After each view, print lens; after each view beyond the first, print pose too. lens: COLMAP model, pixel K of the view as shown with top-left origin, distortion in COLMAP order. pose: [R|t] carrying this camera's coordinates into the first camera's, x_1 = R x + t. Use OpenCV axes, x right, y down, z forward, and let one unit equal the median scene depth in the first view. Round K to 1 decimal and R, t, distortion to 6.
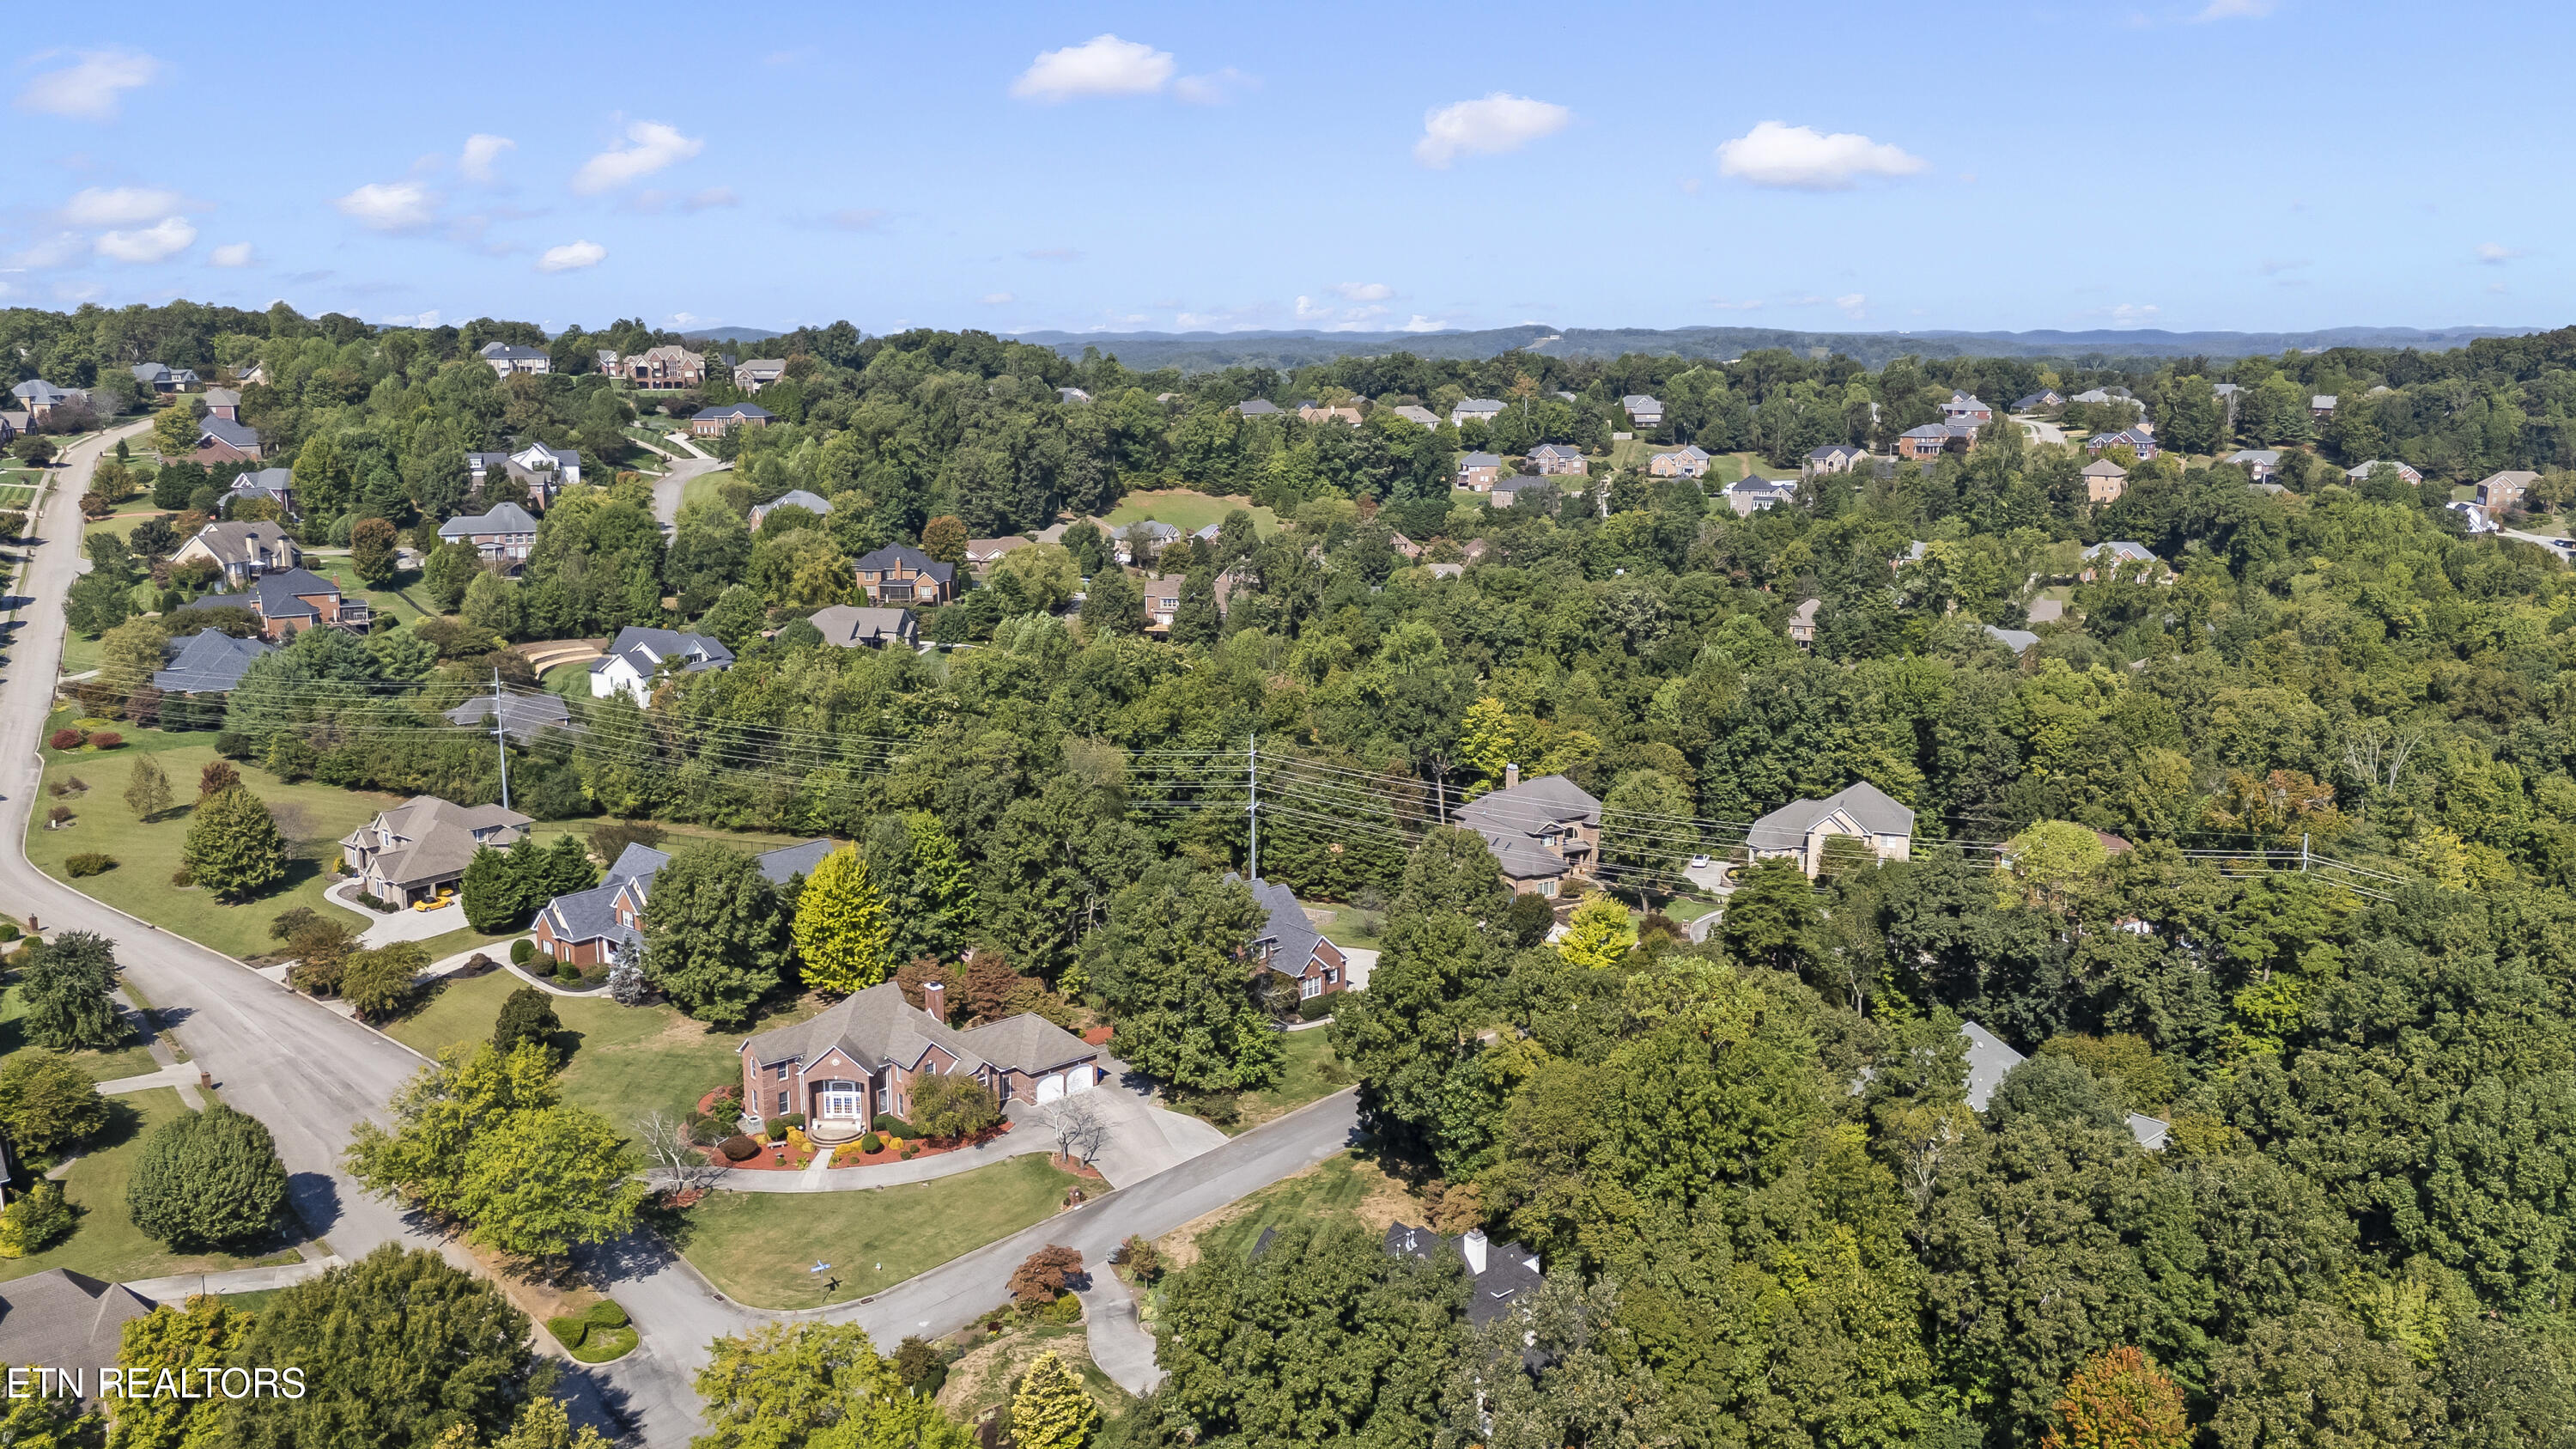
lens RADIAL K [[1924.1, 0, 1295.1], [0, 1924.1, 737.8], [0, 0, 1]] dist [0.073959, -0.074121]
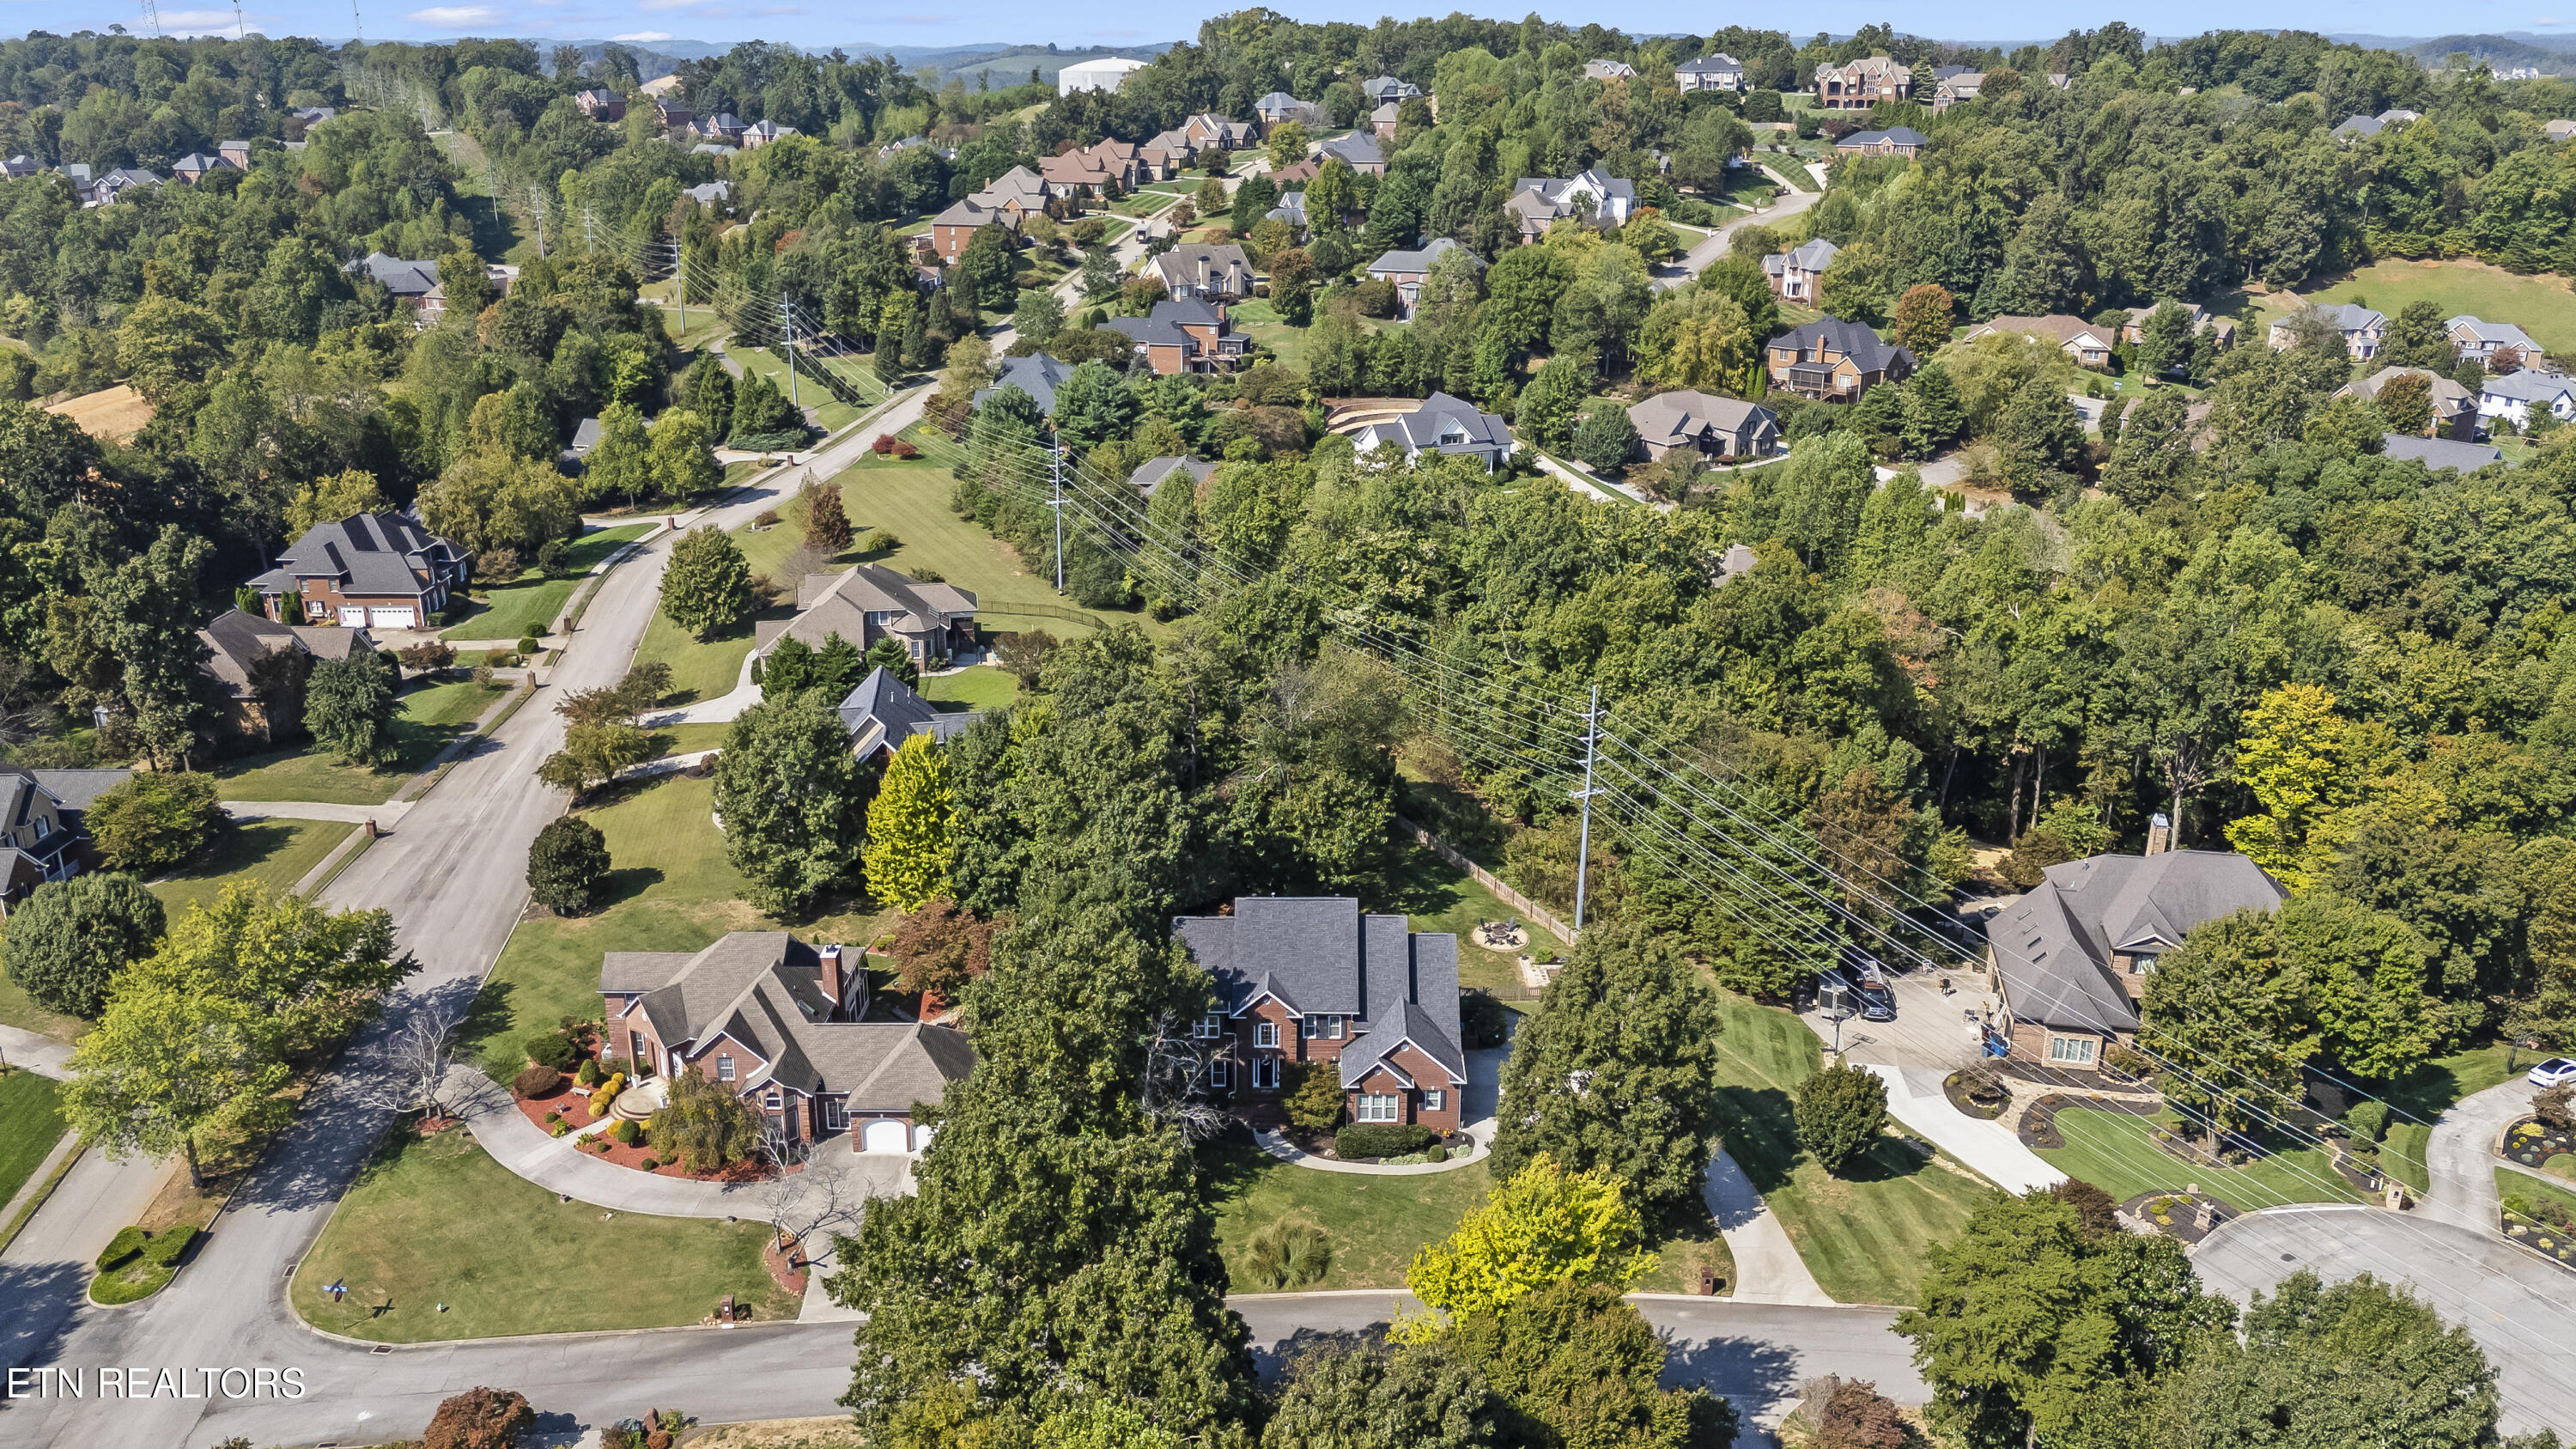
lens RADIAL K [[1924.1, 0, 1295.1], [0, 1924.1, 737.8], [0, 0, 1]] dist [0.073959, -0.074121]
pose [[0.738606, 0.225419, -0.635333, 0.127411], [-0.135853, 0.972874, 0.187244, -0.036842], [0.660307, -0.051988, 0.749194, 0.176167]]
